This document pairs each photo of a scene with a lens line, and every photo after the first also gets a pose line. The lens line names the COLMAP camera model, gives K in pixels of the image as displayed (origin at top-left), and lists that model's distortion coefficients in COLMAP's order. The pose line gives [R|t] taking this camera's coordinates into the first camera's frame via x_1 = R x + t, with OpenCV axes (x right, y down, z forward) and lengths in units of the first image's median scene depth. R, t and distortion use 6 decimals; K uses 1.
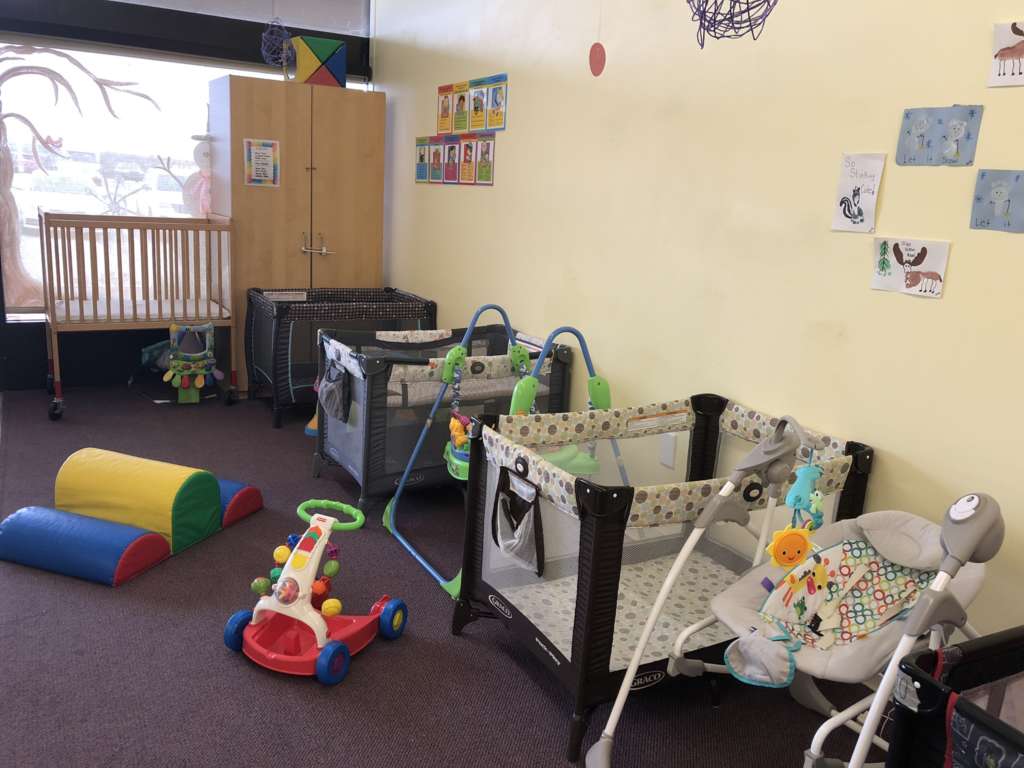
lens RADIAL K [[844.7, 0, 512.2], [0, 844.7, 359.6], [0, 0, 1]] dist [0.071790, -0.063502]
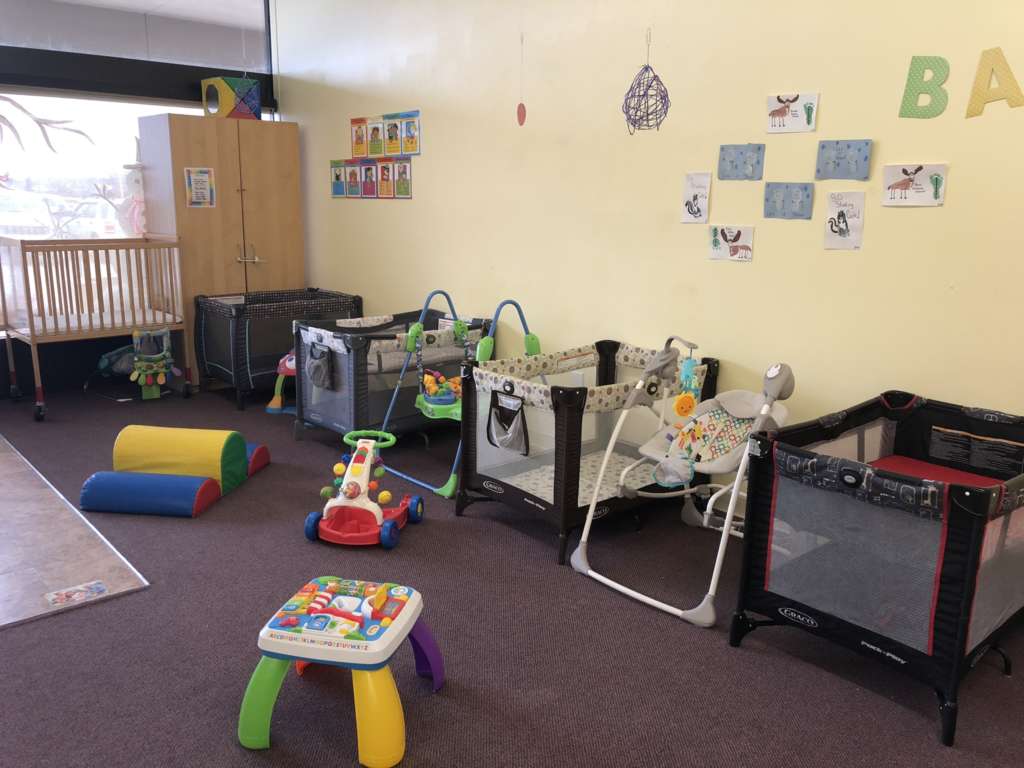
lens RADIAL K [[844.7, 0, 512.2], [0, 844.7, 359.6], [0, 0, 1]] dist [0.071790, -0.063502]
pose [[0.977165, -0.083261, 0.195488, -0.183805], [0.083100, 0.996500, 0.009040, 0.041869], [-0.195556, 0.007411, 0.980664, -0.331549]]
